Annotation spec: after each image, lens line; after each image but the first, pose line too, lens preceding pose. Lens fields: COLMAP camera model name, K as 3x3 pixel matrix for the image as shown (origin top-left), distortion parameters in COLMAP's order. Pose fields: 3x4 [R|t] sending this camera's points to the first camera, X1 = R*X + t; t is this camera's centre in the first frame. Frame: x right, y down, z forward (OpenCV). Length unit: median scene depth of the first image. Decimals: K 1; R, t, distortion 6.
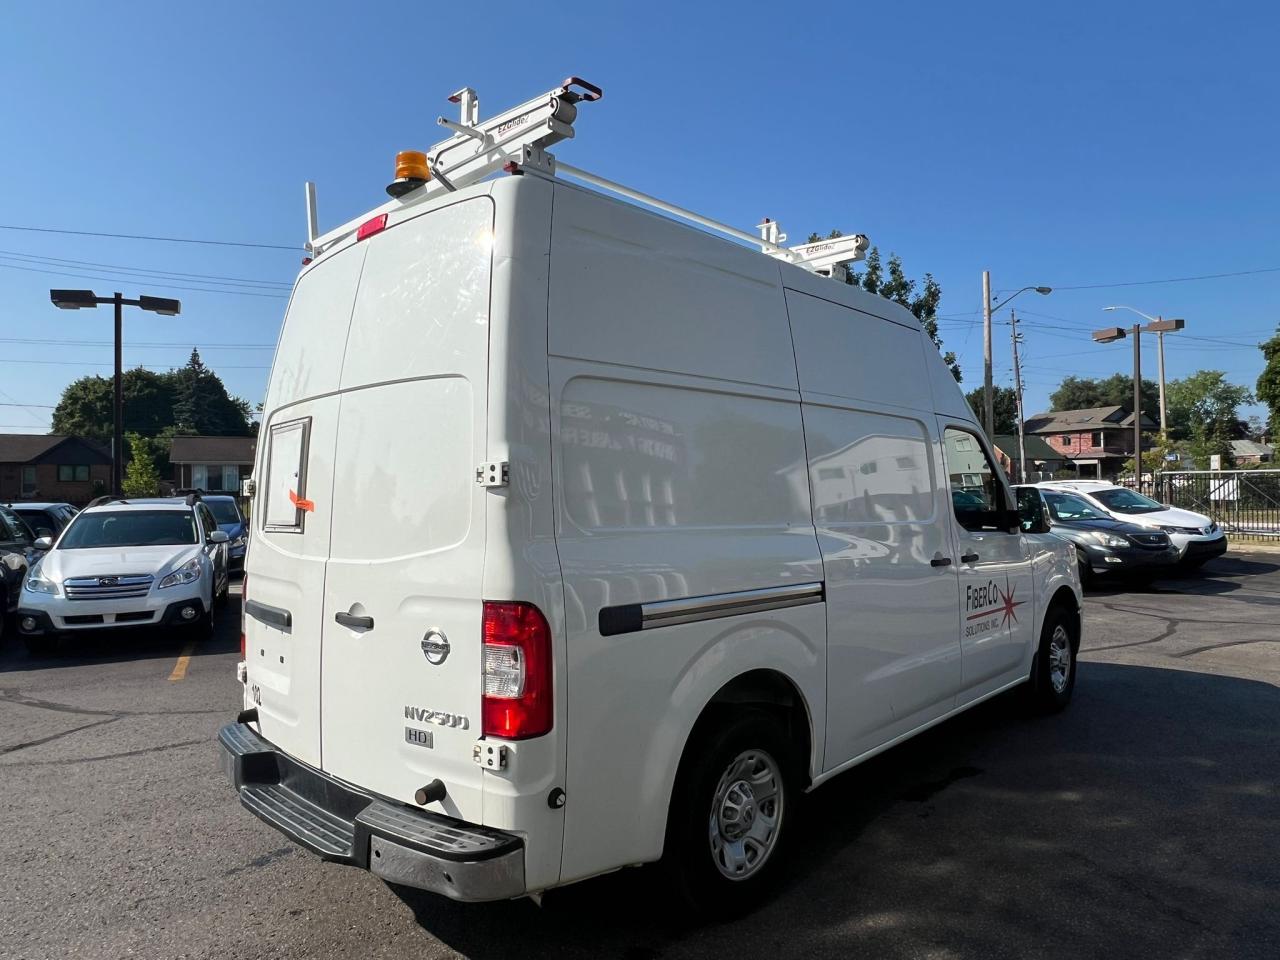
lens RADIAL K [[829.2, 0, 640.2], [0, 829.2, 477.2], [0, 0, 1]] dist [-0.001389, 0.001164]
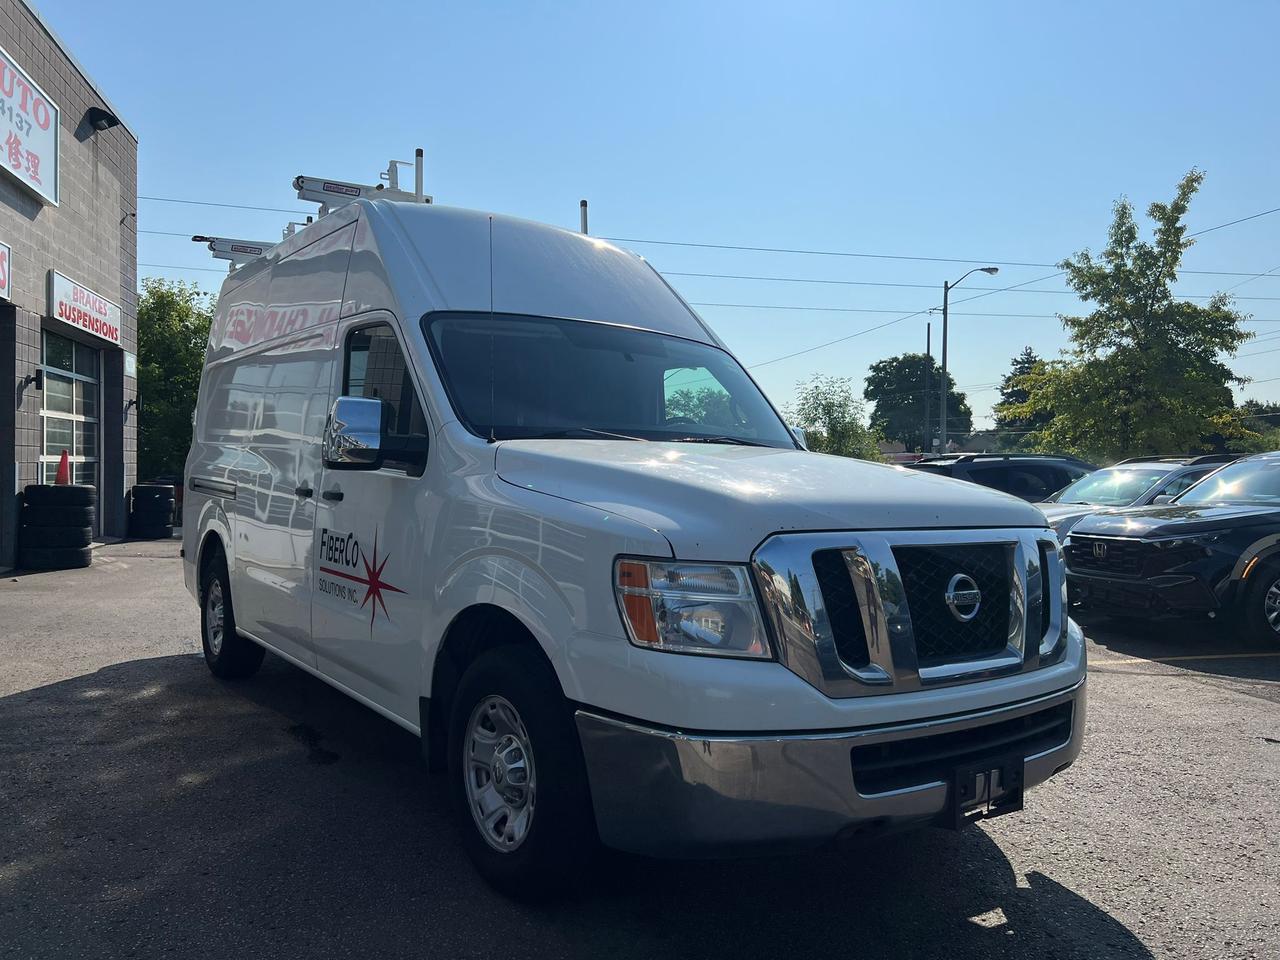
lens RADIAL K [[960.4, 0, 640.0], [0, 960.4, 480.0], [0, 0, 1]] dist [0.050517, -0.060595]
pose [[-0.189110, 0.013780, -0.981859, 1.829929], [0.003412, 0.999905, 0.013376, 0.107107], [0.981950, -0.000820, -0.189139, 2.161349]]
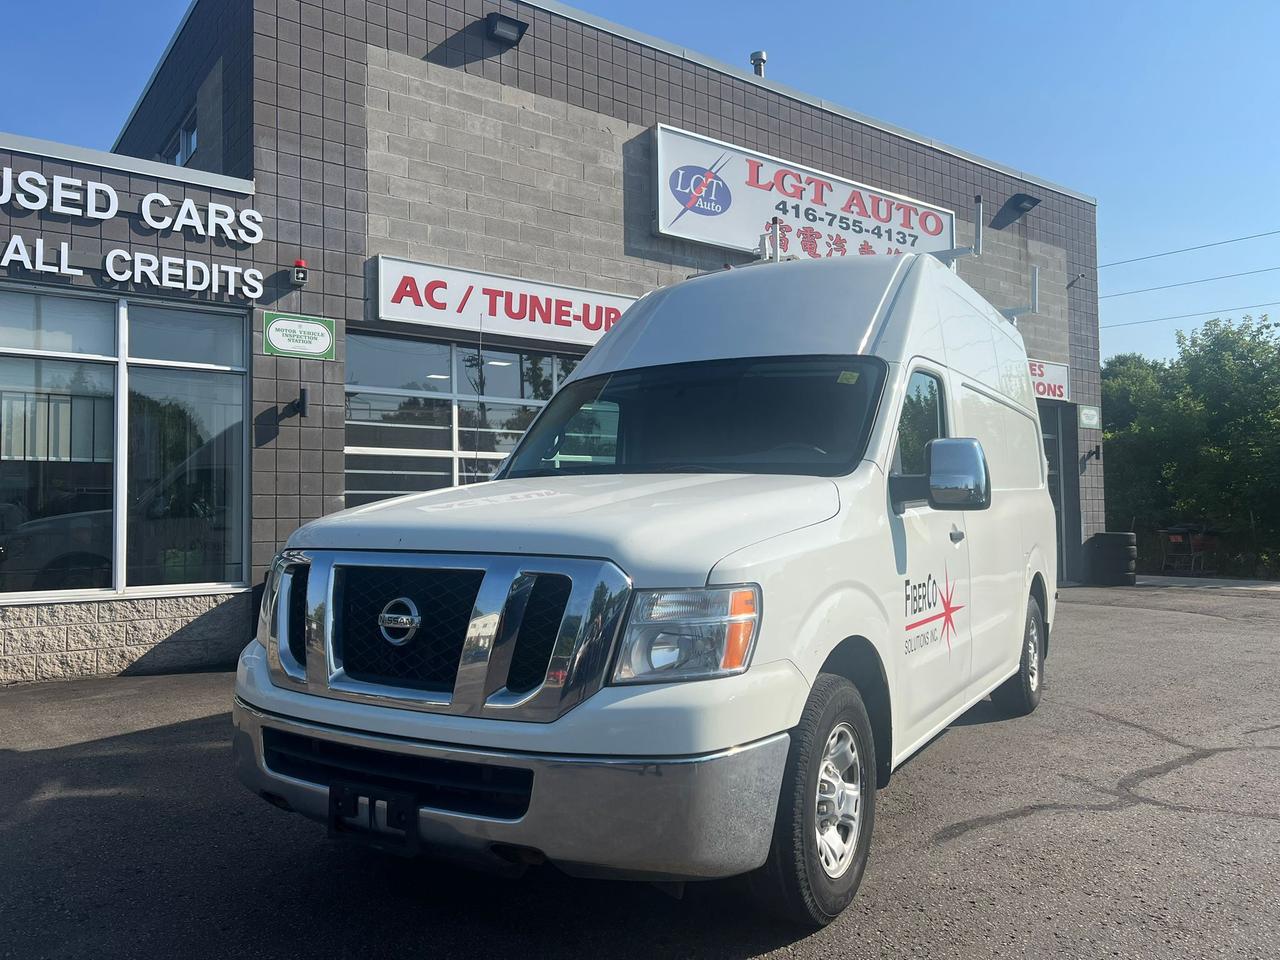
lens RADIAL K [[960.4, 0, 640.0], [0, 960.4, 480.0], [0, 0, 1]] dist [0.050517, -0.060595]
pose [[-0.976145, 0.006189, -0.217031, 0.884301], [0.018743, 0.998264, -0.055835, 0.152814], [0.216309, -0.058571, -0.974567, 3.189036]]
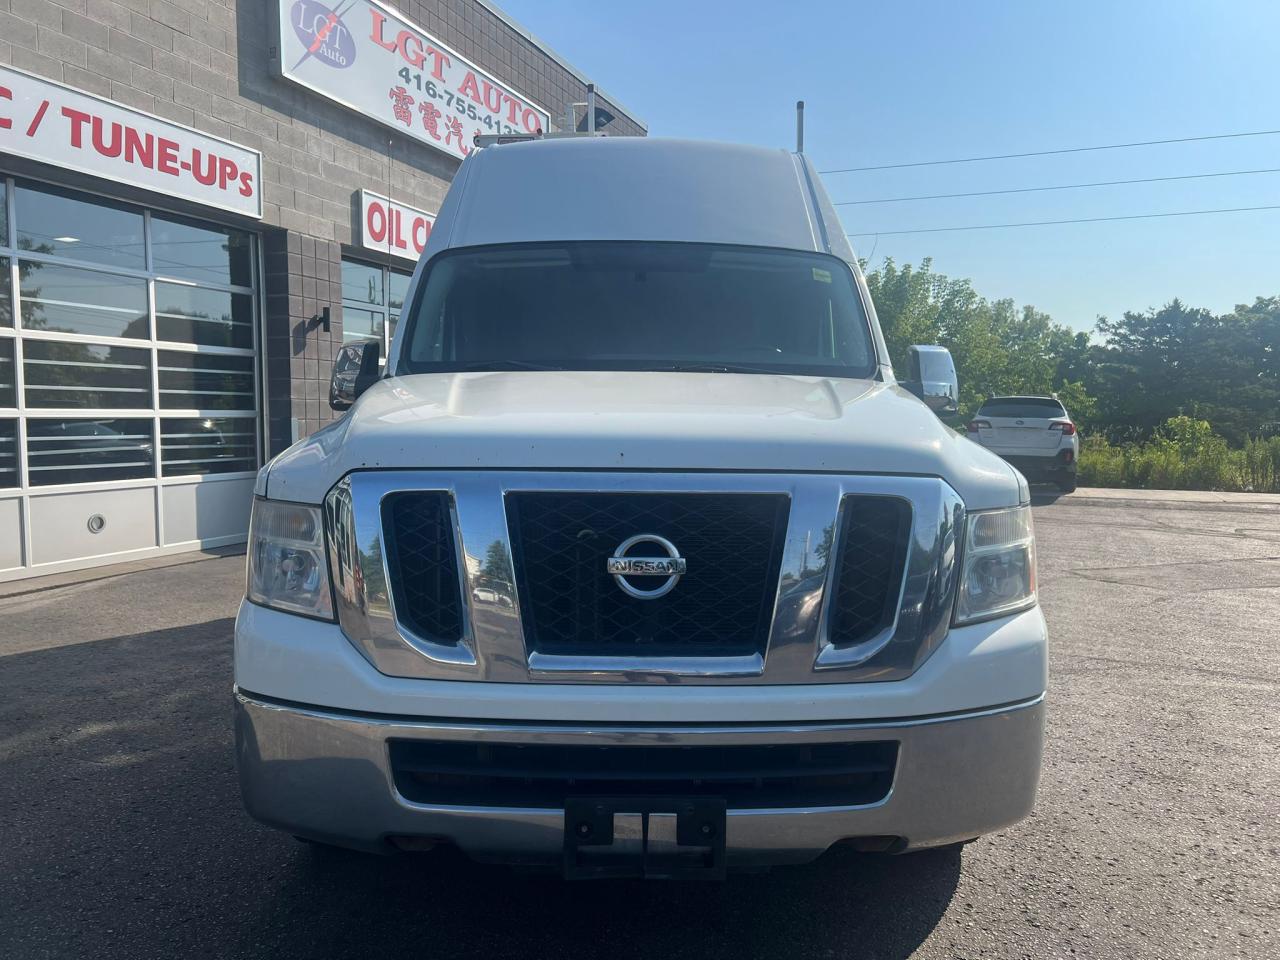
lens RADIAL K [[959.1, 0, 644.4], [0, 959.1, 473.4], [0, 0, 1]] dist [0.065763, -0.082444]
pose [[-0.719025, 0.043478, -0.693623, 1.332858], [0.015908, 0.998809, 0.046117, 0.138756], [0.694802, 0.022126, -0.718861, 2.737218]]
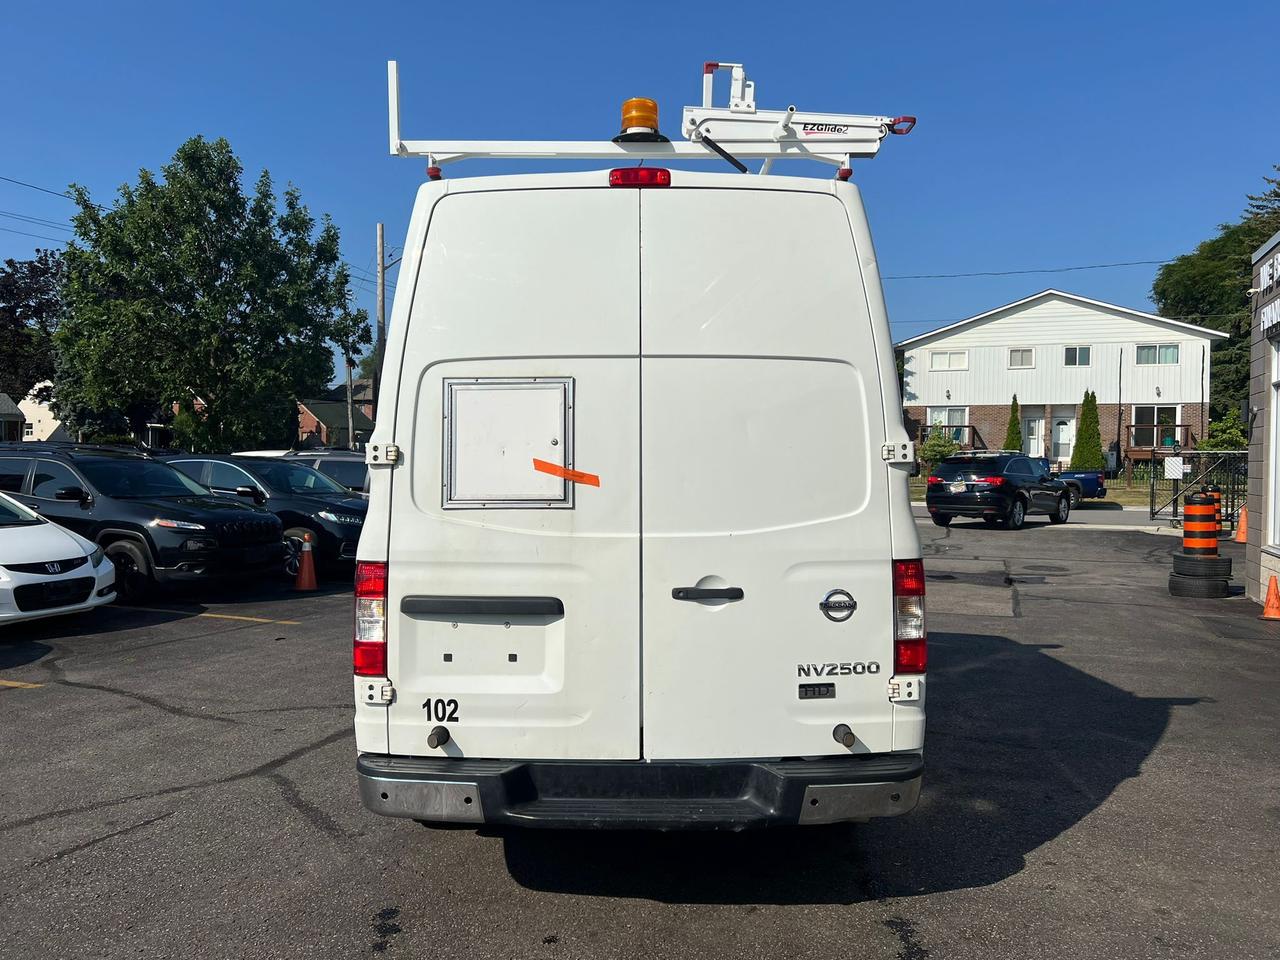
lens RADIAL K [[959.1, 0, 644.4], [0, 959.1, 473.4], [0, 0, 1]] dist [0.065763, -0.082444]
pose [[0.716590, 0.007983, 0.697449, -1.070058], [-0.027952, 0.999460, 0.017279, 0.010719], [-0.696935, -0.031877, 0.716426, 0.212955]]
